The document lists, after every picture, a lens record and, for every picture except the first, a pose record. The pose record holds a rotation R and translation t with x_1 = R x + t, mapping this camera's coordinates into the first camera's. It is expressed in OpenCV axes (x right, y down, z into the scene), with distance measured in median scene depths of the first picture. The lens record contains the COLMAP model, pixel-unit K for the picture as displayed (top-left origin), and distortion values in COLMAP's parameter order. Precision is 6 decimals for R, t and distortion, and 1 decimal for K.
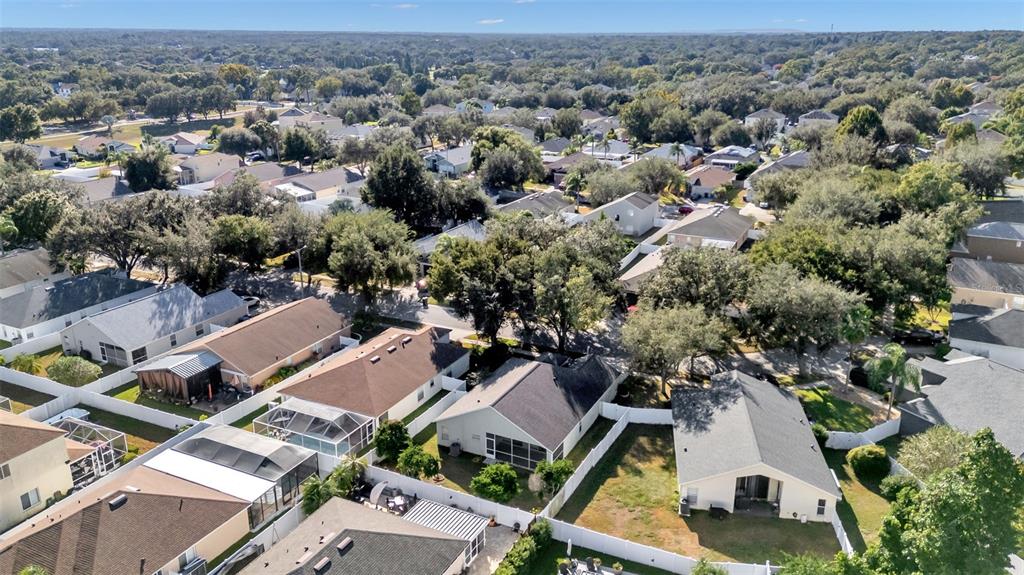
lens RADIAL K [[674.7, 0, 512.0], [0, 674.7, 287.5], [0, 0, 1]] dist [0.079291, -0.075868]
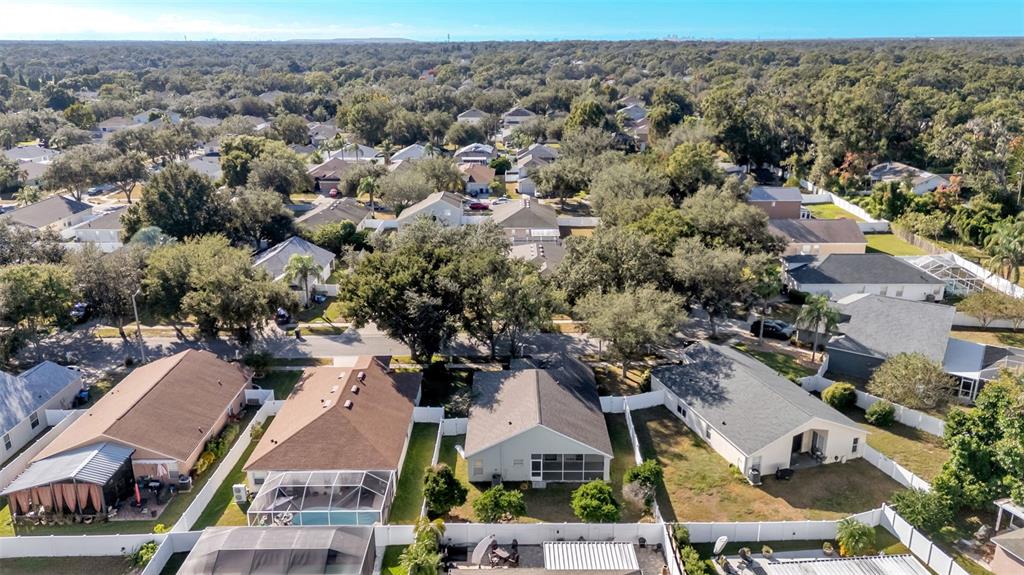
lens RADIAL K [[674.7, 0, 512.0], [0, 674.7, 287.5], [0, 0, 1]] dist [0.079291, -0.075868]
pose [[0.910688, -0.146110, 0.386393, -0.272071], [0.148517, 0.988624, 0.023798, -0.023200], [-0.385474, 0.035714, 0.922027, 0.117161]]
